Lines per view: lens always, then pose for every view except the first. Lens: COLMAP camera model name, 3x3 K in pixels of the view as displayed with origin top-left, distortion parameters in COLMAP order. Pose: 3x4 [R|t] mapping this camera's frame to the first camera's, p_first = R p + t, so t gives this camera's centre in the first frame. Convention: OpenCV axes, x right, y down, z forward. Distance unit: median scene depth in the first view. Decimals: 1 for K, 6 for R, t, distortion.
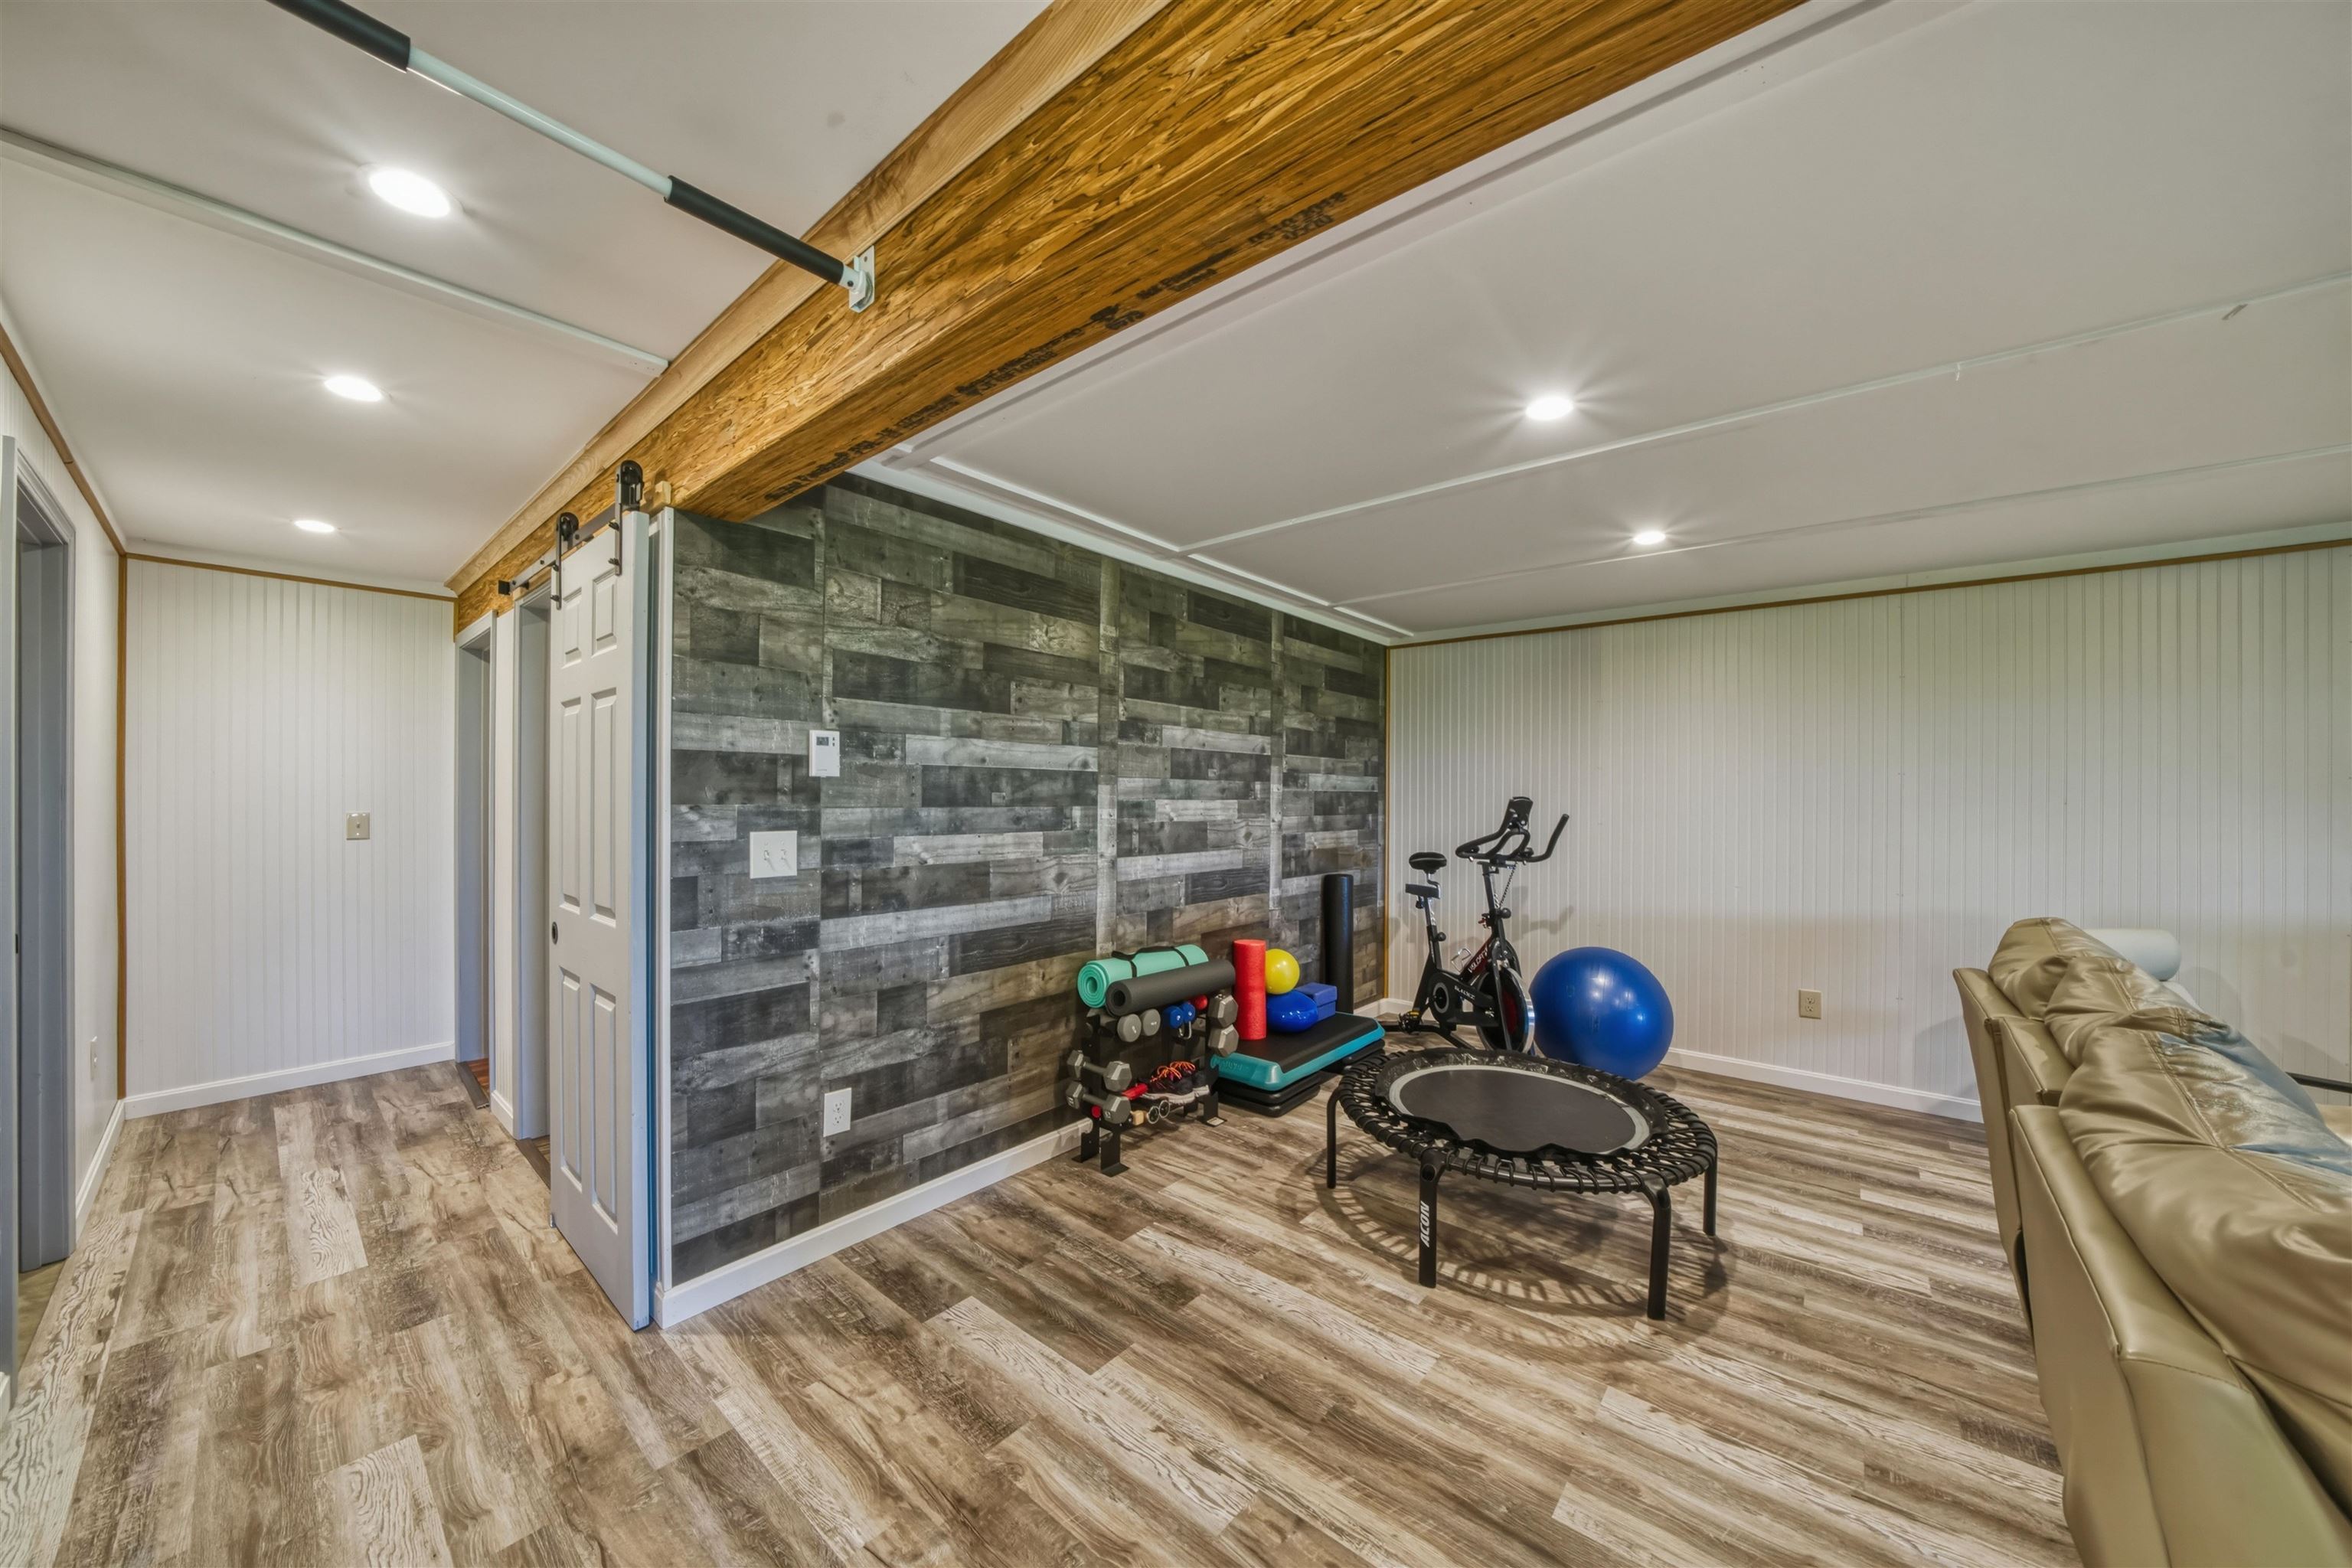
lens RADIAL K [[822.8, 0, 1175.9], [0, 822.8, 794.9], [0, 0, 1]] dist [-0.000306, -0.000005]
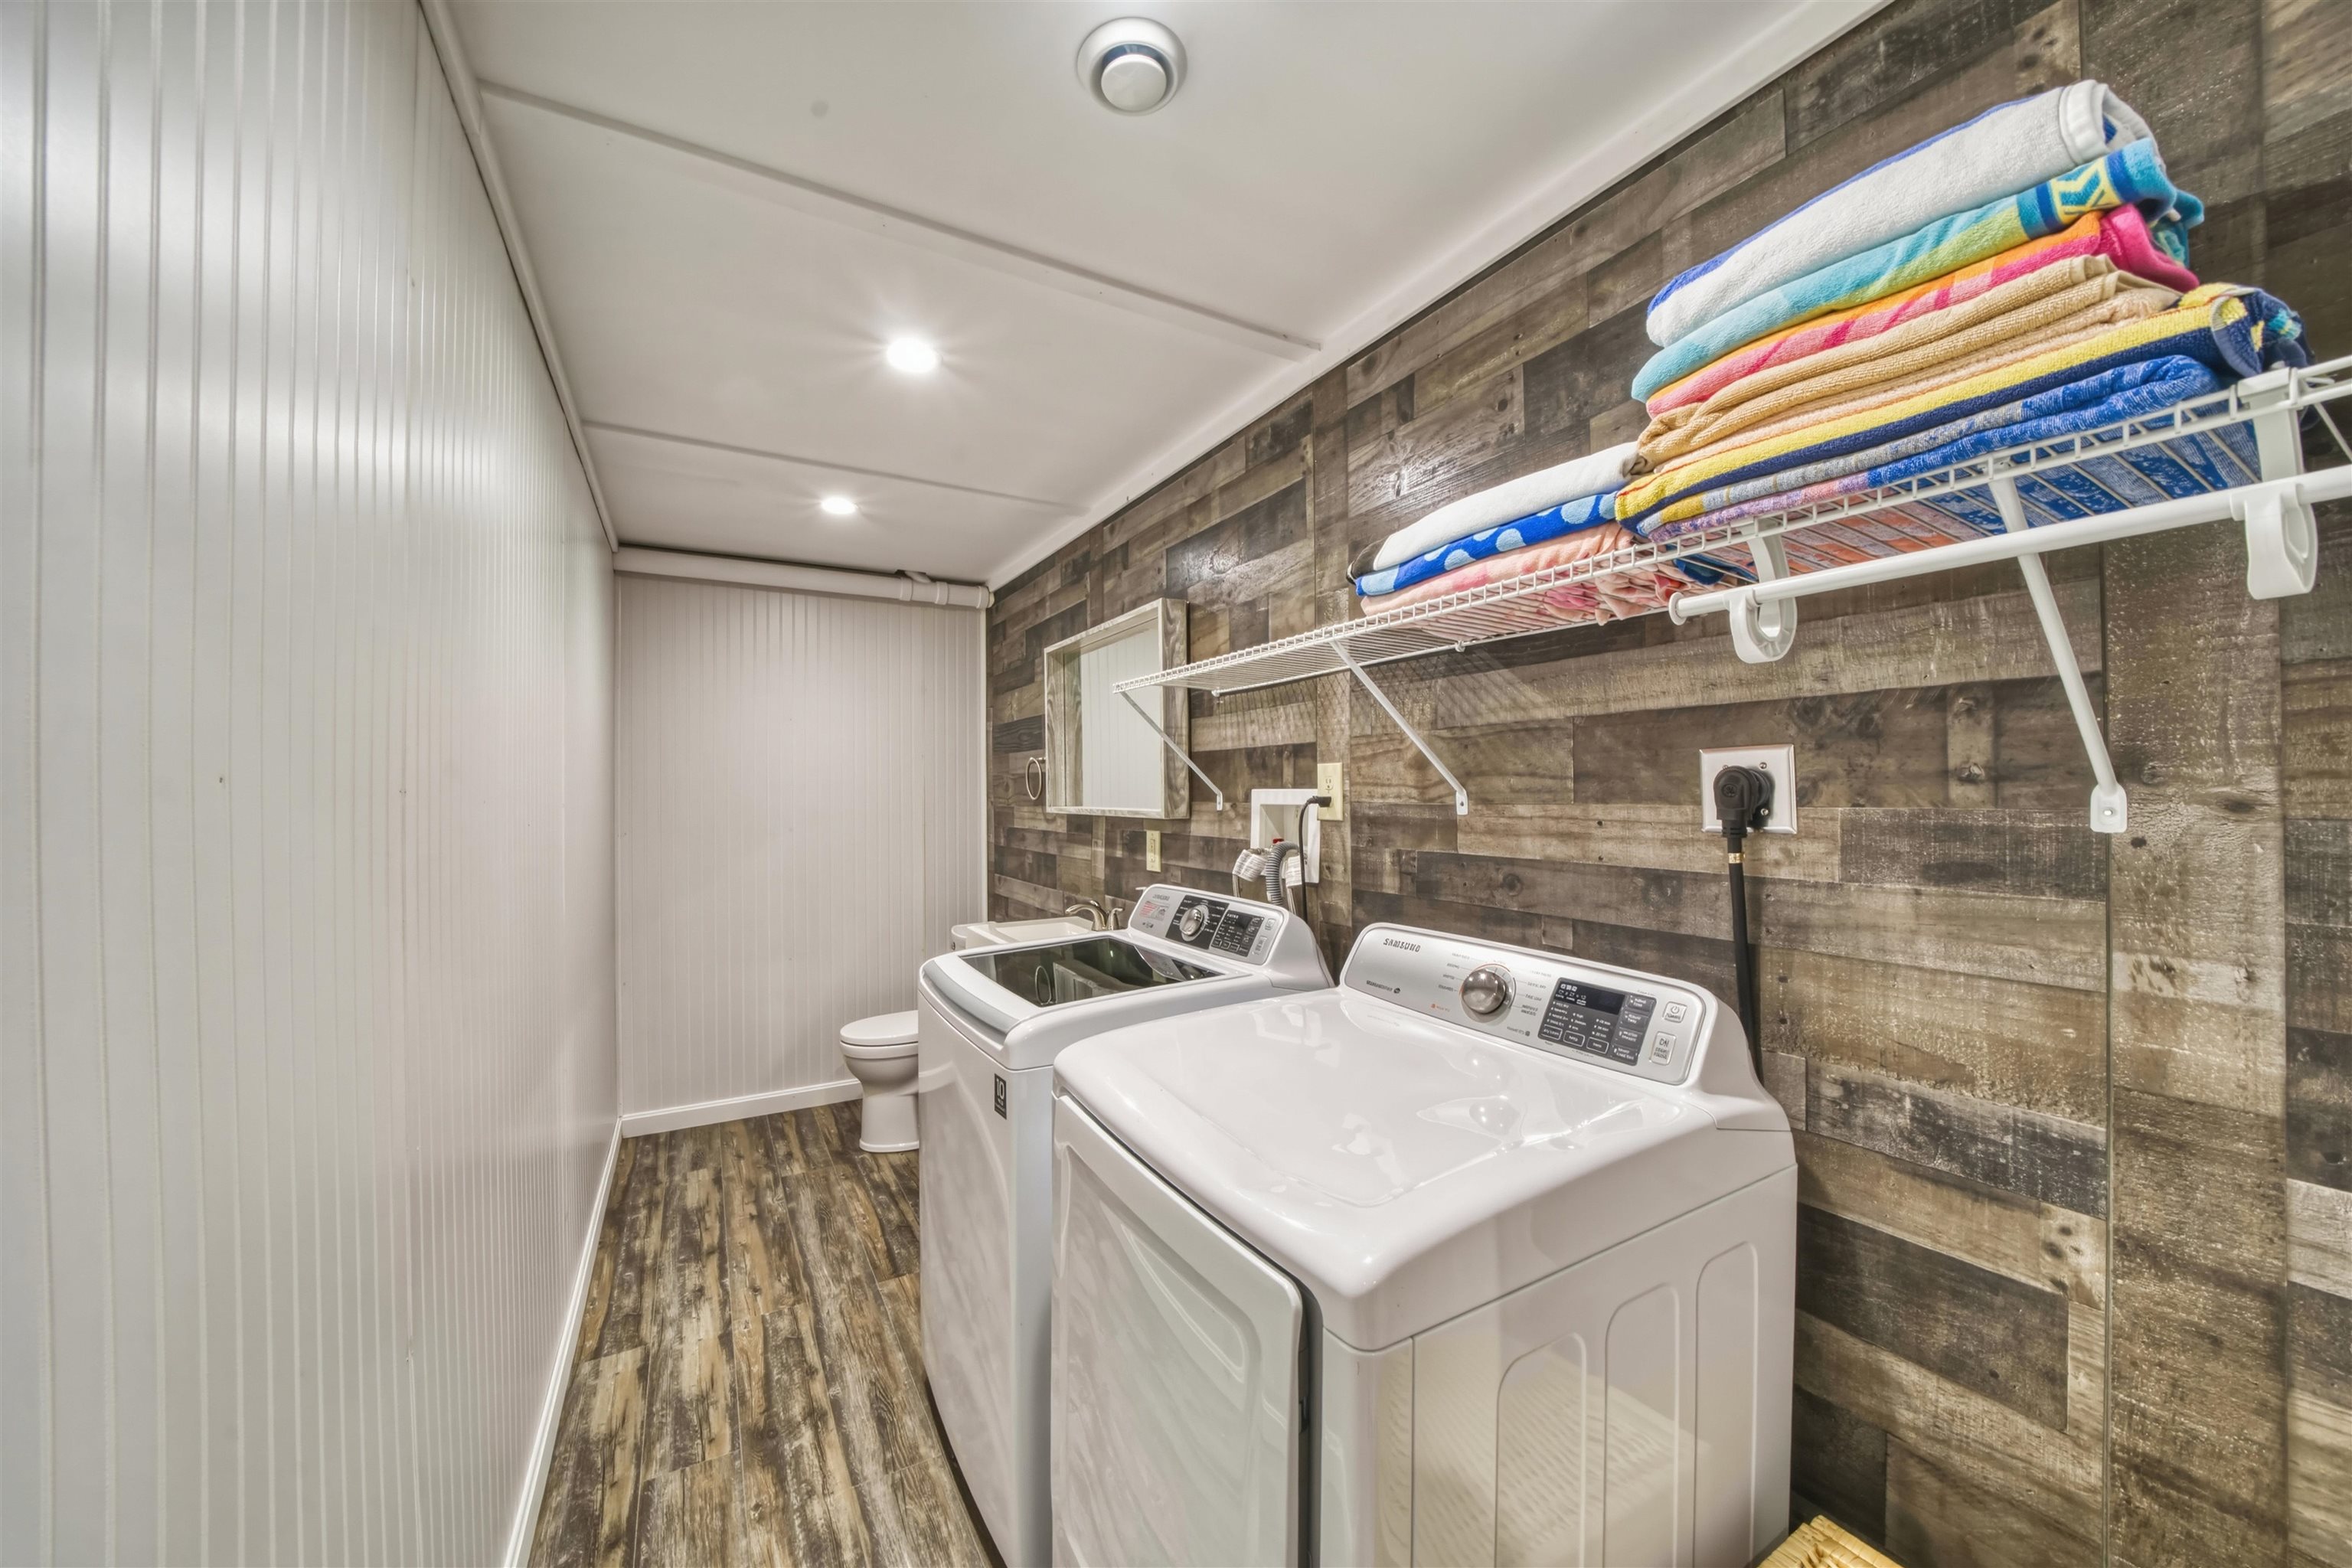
lens RADIAL K [[822.8, 0, 1174.7], [0, 822.8, 793.1], [0, 0, 1]] dist [-0.000306, -0.000005]
pose [[-0.318859, -0.006613, -0.947779, 0.026207], [0.002649, 0.999966, -0.007869, 0.006257], [0.947799, -0.005020, -0.318830, 0.771735]]
